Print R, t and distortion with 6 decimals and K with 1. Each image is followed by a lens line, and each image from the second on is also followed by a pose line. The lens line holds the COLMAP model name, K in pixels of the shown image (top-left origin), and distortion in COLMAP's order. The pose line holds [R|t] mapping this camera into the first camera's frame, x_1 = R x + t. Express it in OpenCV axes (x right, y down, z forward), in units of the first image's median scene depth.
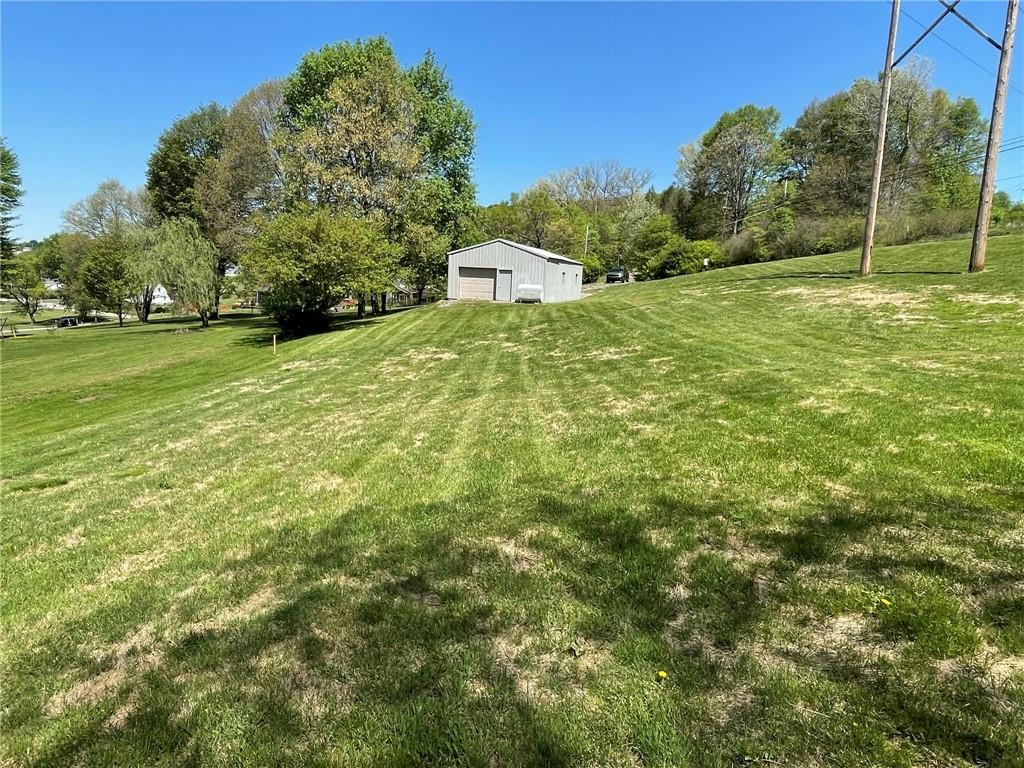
lens RADIAL K [[688.6, 0, 508.2], [0, 688.6, 384.3], [0, 0, 1]] dist [0.006445, -0.004917]
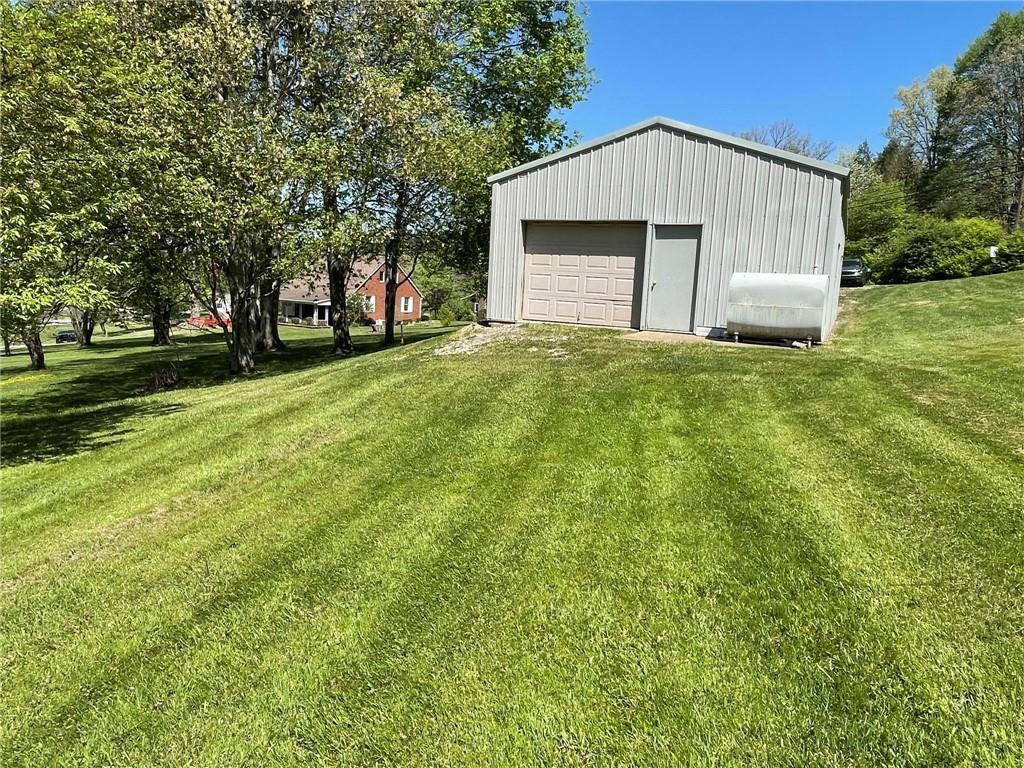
lens RADIAL K [[688.6, 0, 508.3], [0, 688.6, 388.6], [0, 0, 1]] dist [0.006445, -0.004917]
pose [[0.986058, 0.026267, -0.164318, -0.021536], [-0.027783, 0.999590, -0.006934, -0.081185], [0.164069, 0.011402, 0.986383, 0.611354]]
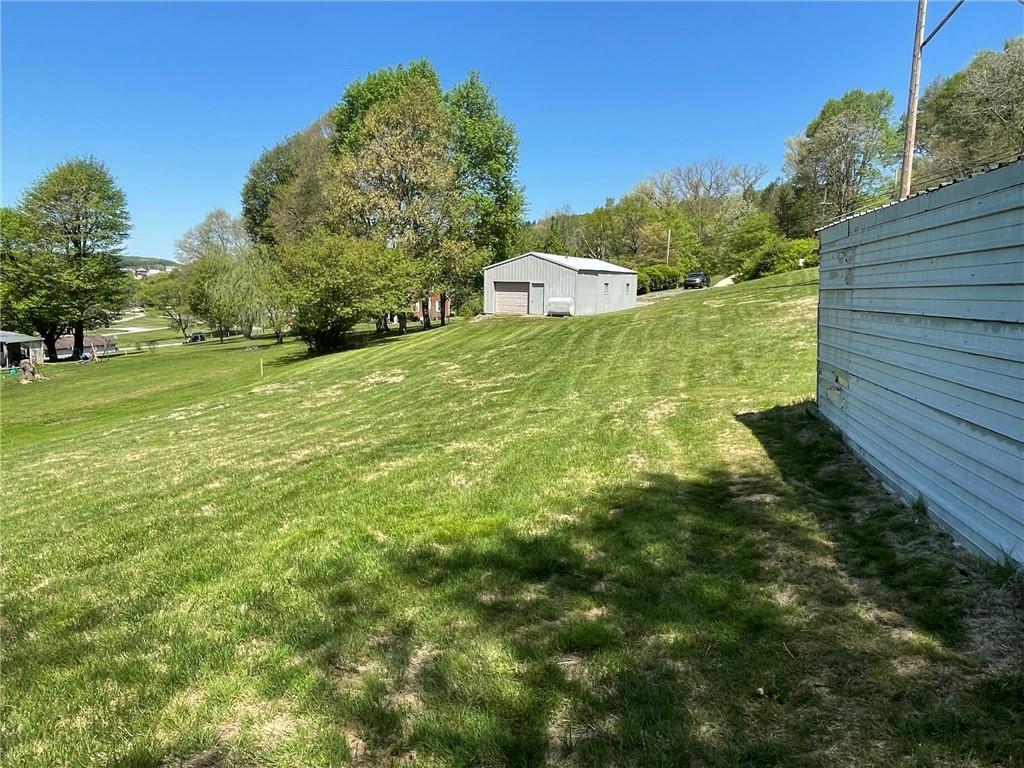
lens RADIAL K [[688.6, 0, 511.5], [0, 688.6, 380.7], [0, 0, 1]] dist [0.006445, -0.004917]
pose [[0.982160, -0.005711, -0.187962, 0.125572], [0.003533, 0.999923, -0.011920, -0.012664], [0.188016, 0.011043, 0.982104, 0.019159]]
